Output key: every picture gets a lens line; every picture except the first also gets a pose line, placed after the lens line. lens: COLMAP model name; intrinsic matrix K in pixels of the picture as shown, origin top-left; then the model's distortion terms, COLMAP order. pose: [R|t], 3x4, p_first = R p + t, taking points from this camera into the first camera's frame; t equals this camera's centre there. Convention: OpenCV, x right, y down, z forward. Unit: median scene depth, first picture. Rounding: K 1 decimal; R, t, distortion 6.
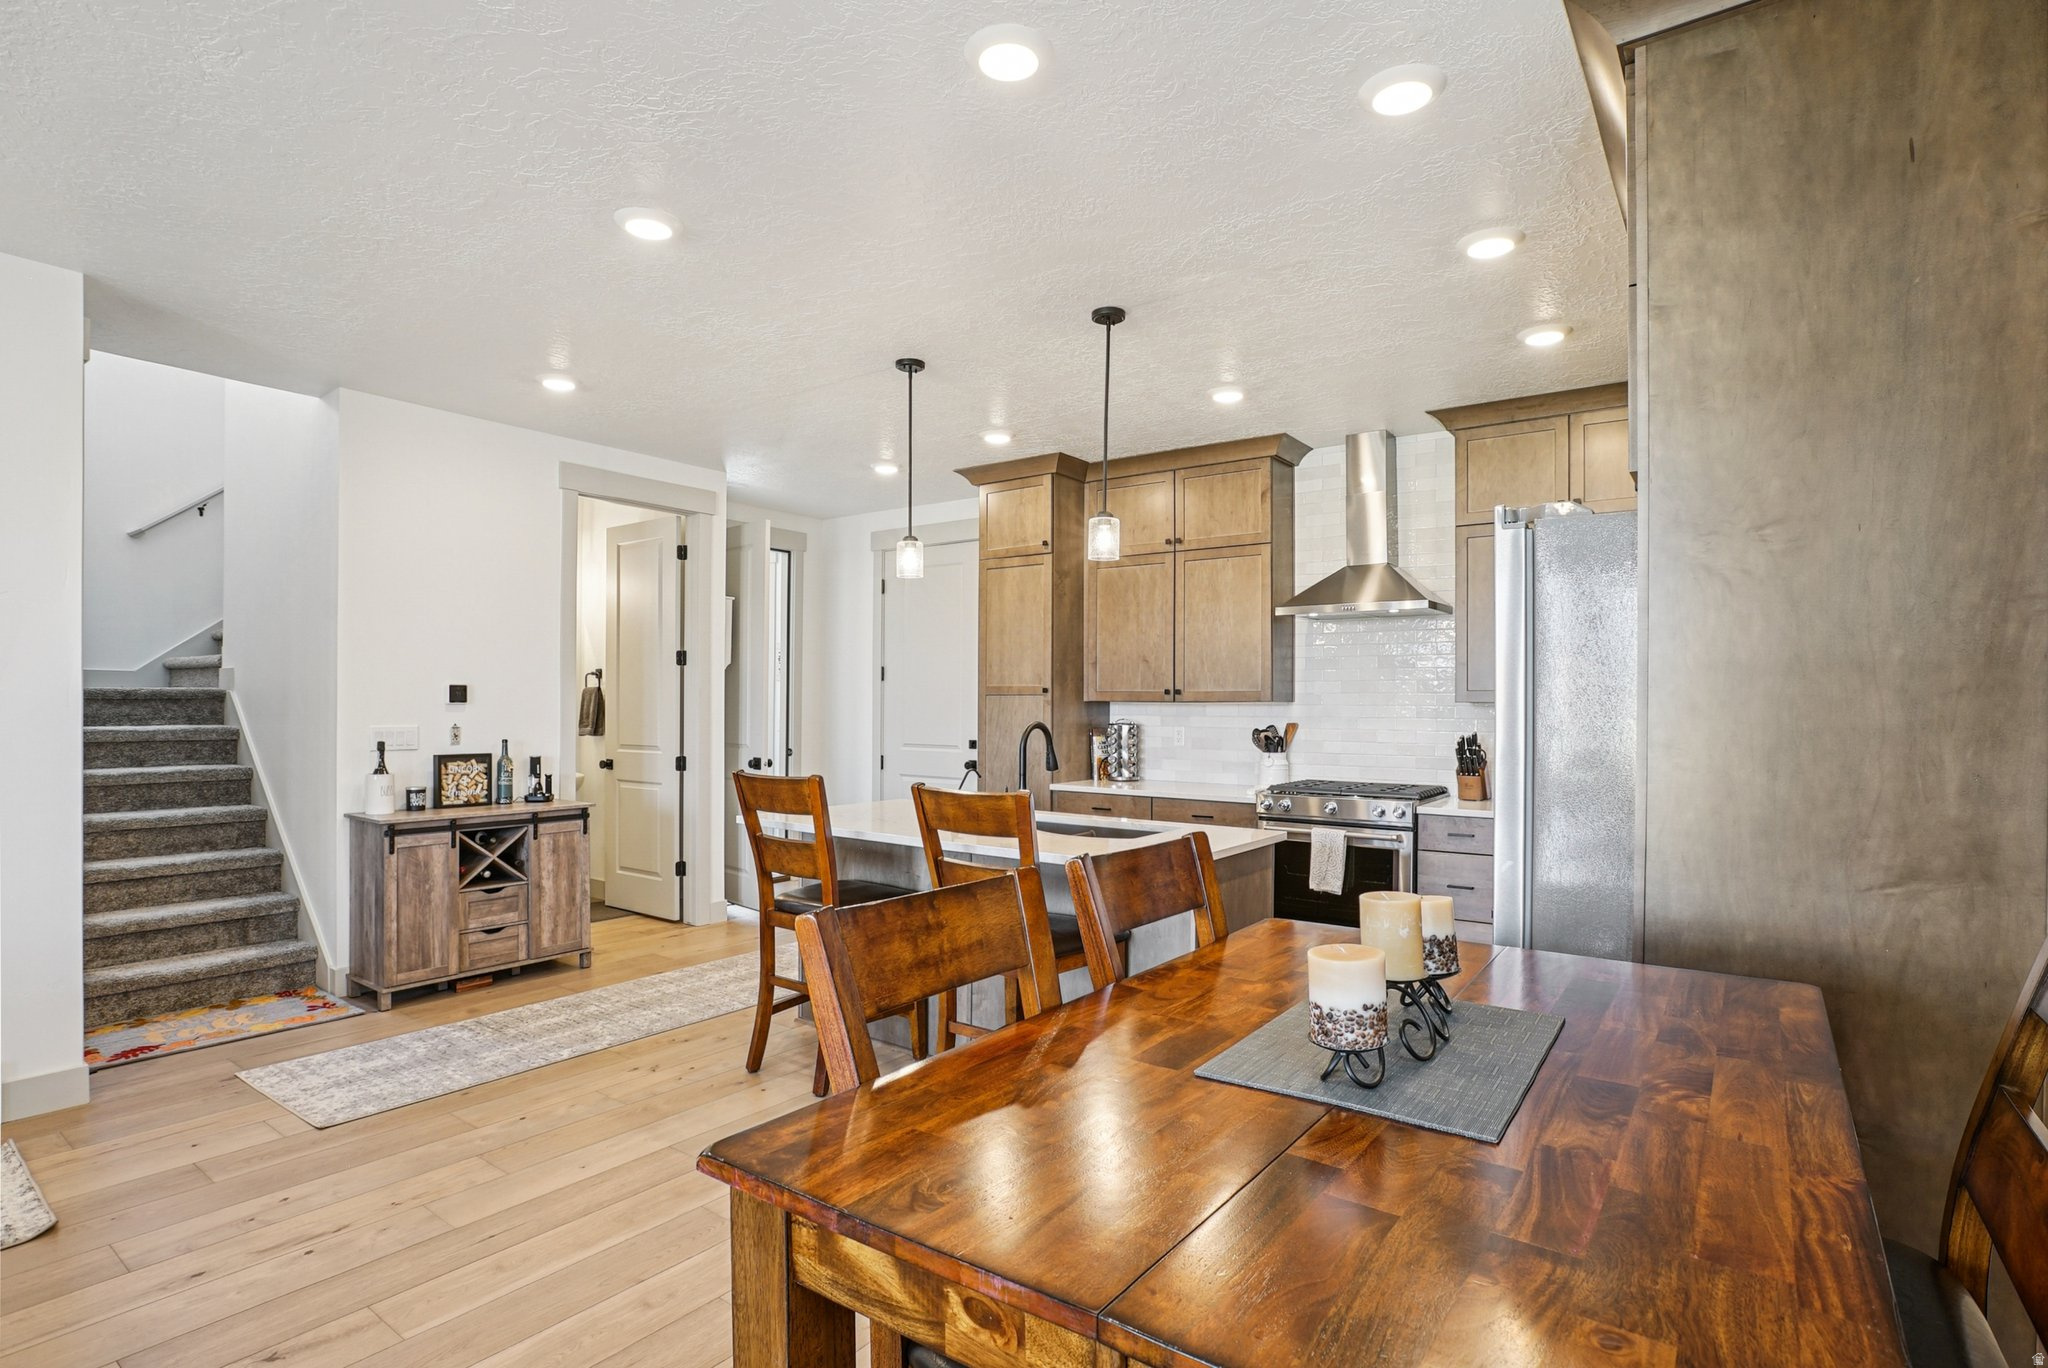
lens RADIAL K [[1010.8, 0, 1031.9], [0, 1010.8, 690.0], [0, 0, 1]] dist [-0.080292, 0.036508]
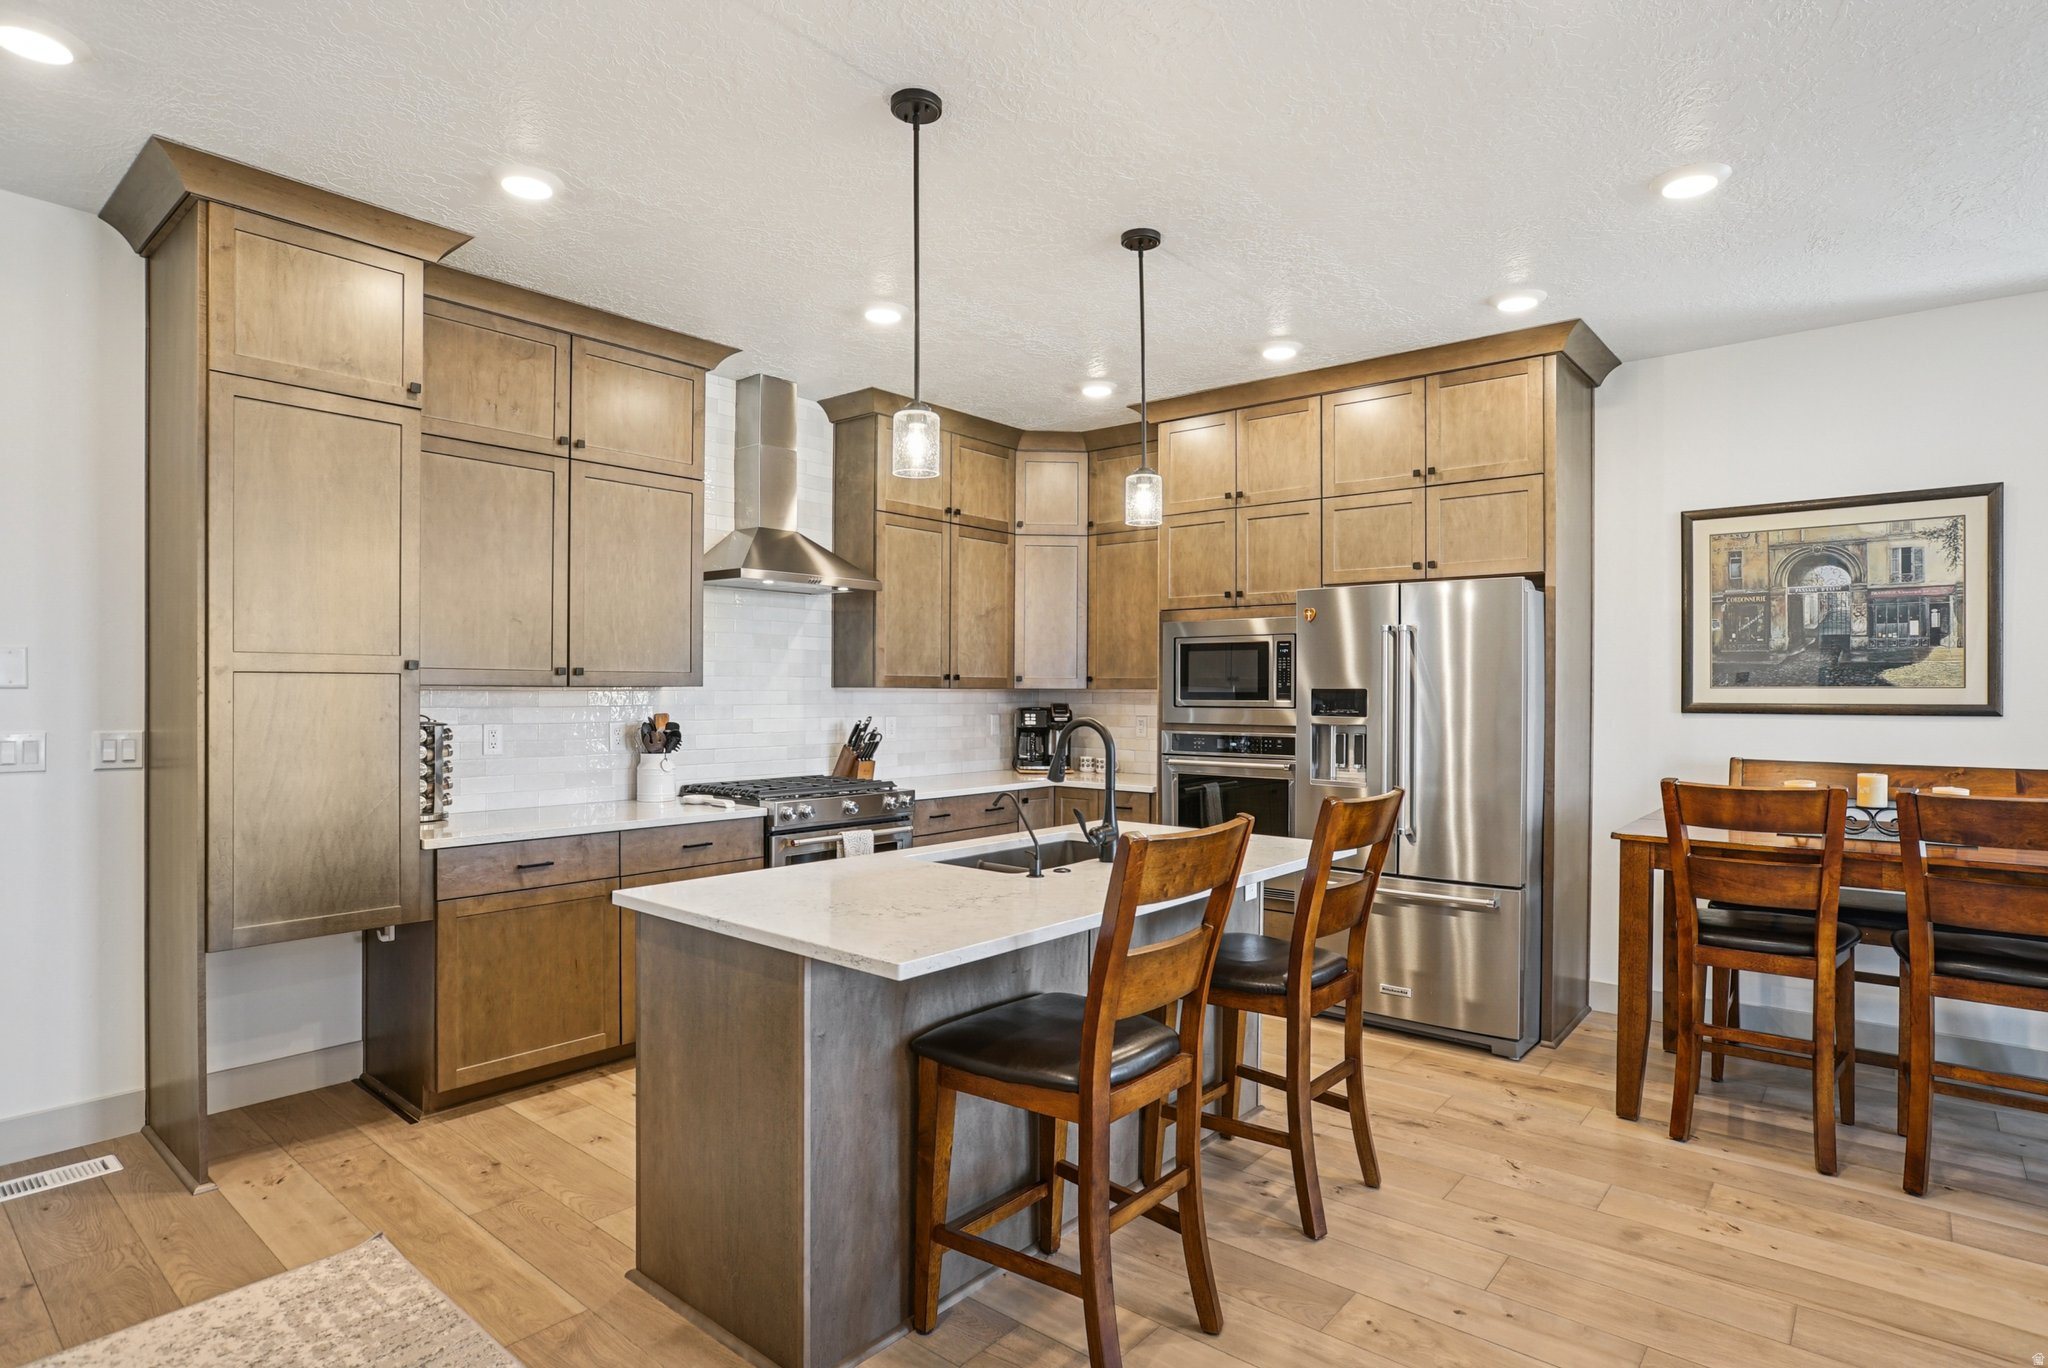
lens RADIAL K [[1064.3, 0, 1029.3], [0, 1064.3, 692.3], [0, 0, 1]] dist [-0.054421, 0.026085]
pose [[0.070007, -0.008122, 0.997513, -0.521378], [-0.018976, 0.999775, 0.009472, 0.003242], [-0.997366, -0.019592, 0.069837, 0.646184]]
